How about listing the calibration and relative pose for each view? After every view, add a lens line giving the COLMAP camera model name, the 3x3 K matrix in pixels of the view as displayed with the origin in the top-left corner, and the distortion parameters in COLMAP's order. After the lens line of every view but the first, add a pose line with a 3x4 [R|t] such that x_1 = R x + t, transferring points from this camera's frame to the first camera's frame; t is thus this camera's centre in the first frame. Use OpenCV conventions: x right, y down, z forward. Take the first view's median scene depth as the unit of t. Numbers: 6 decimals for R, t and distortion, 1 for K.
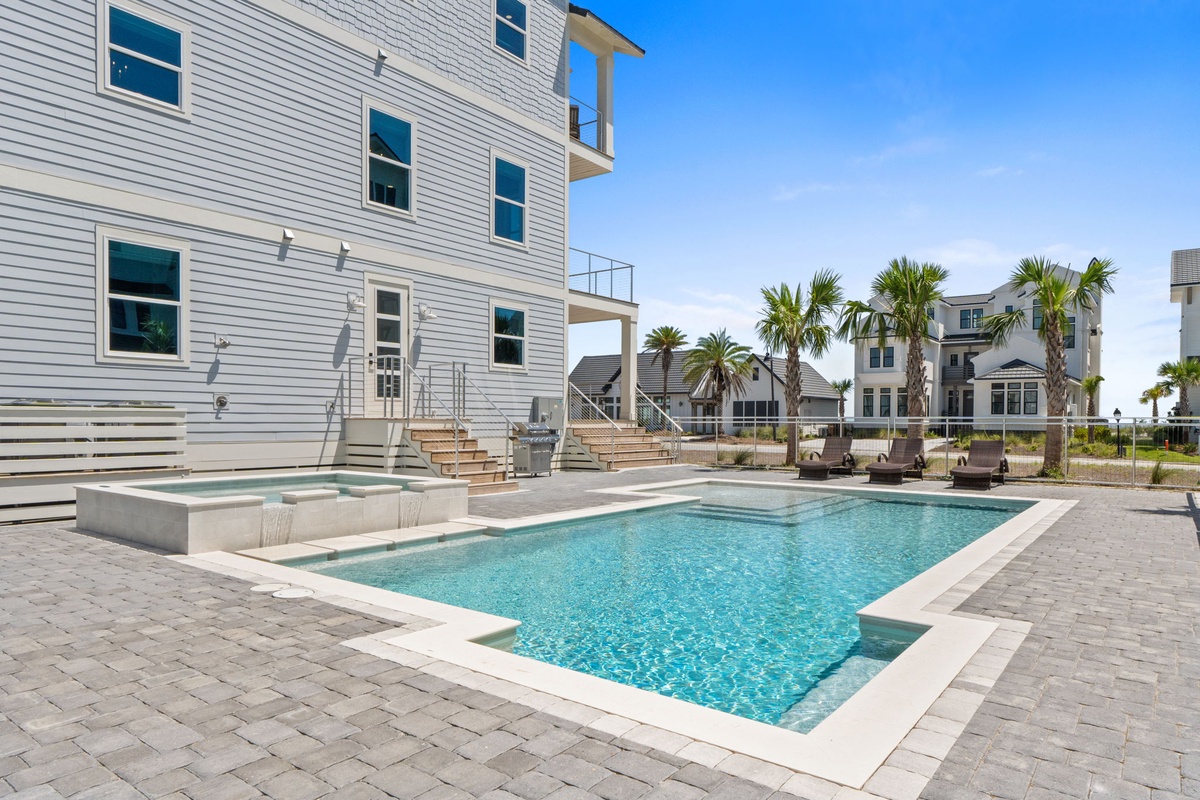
lens RADIAL K [[745.0, 0, 606.2], [0, 745.0, 431.1], [0, 0, 1]] dist [-0.000923, 0.000347]
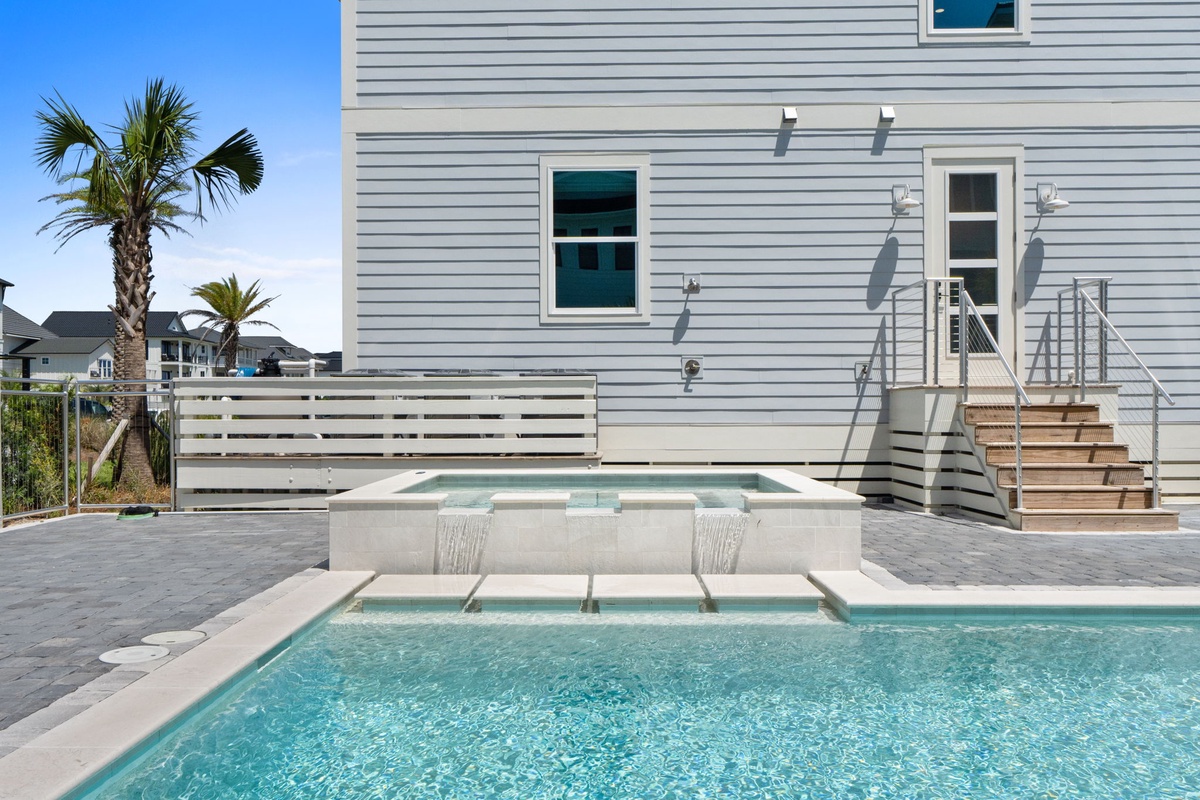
lens RADIAL K [[977.4, 0, 589.9], [0, 977.4, 408.2], [0, 0, 1]] dist [0.013939, -0.006475]
pose [[0.588683, -0.006503, -0.808338, 0.164524], [-0.005782, 0.999908, -0.012255, 0.010347], [0.808344, 0.011889, 0.588591, 0.317140]]
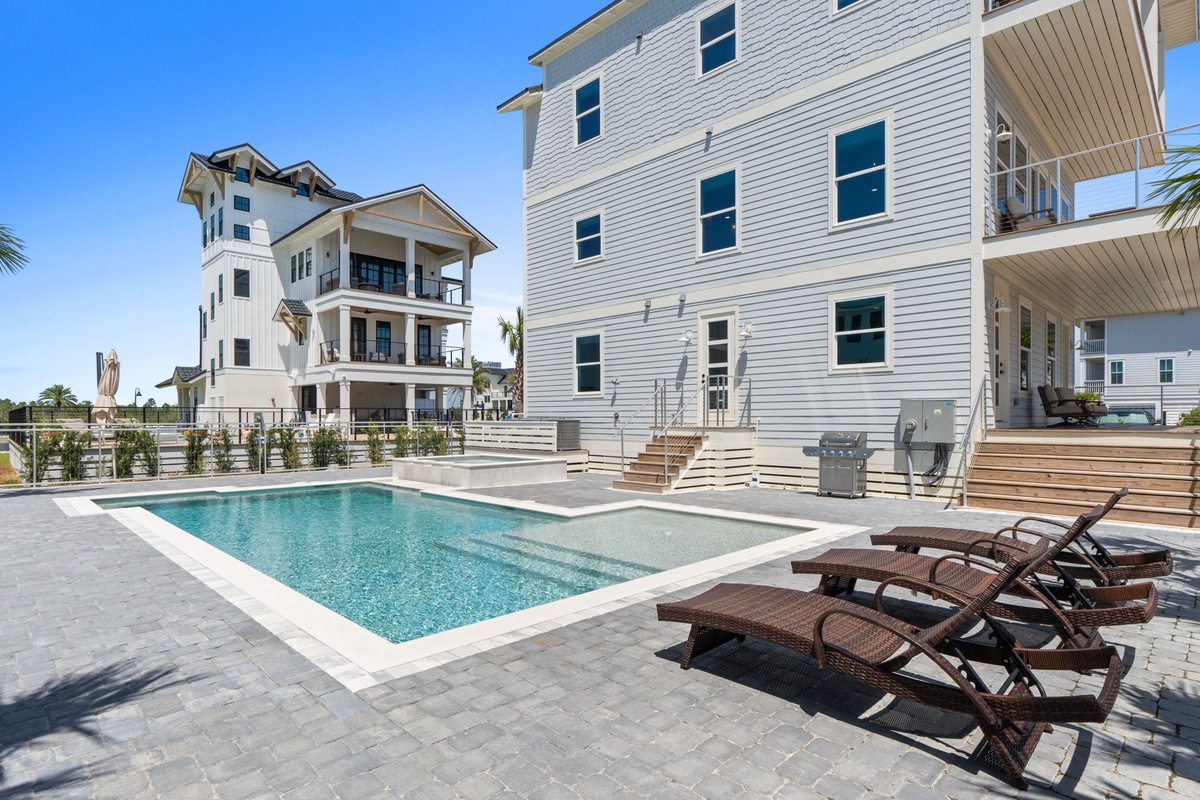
lens RADIAL K [[616.3, 0, 613.6], [0, 616.3, 427.5], [0, 0, 1]] dist [0.003282, 0.000145]
pose [[-0.121412, -0.003710, -0.992595, 0.753160], [-0.025406, 0.999677, -0.000629, -0.011971], [0.992277, 0.025141, -0.121467, 1.013085]]
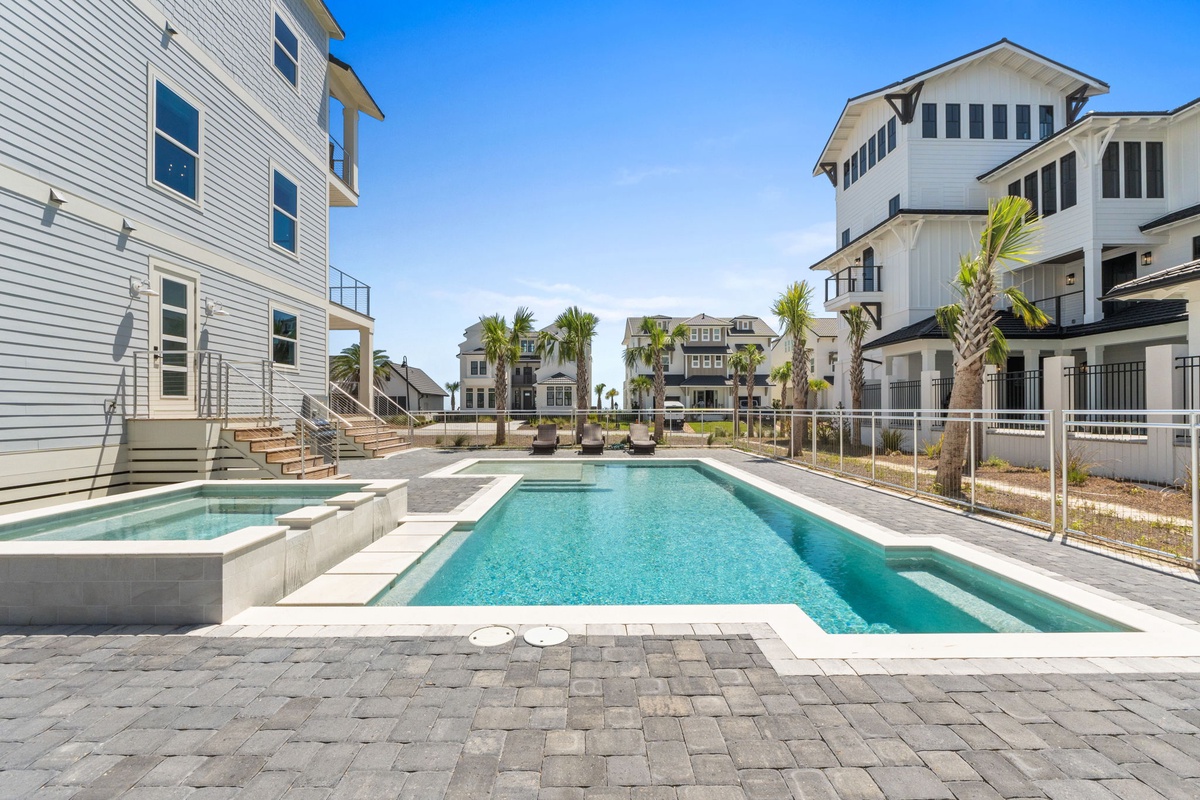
lens RADIAL K [[508.5, 0, 597.8], [0, 508.5, 406.5], [0, 0, 1]] dist [-0.004850, 0.000107]
pose [[0.789088, -0.005038, 0.614259, -0.280217], [0.017111, 0.999759, -0.013781, -0.014450], [-0.614042, 0.021384, 0.788984, 0.189347]]
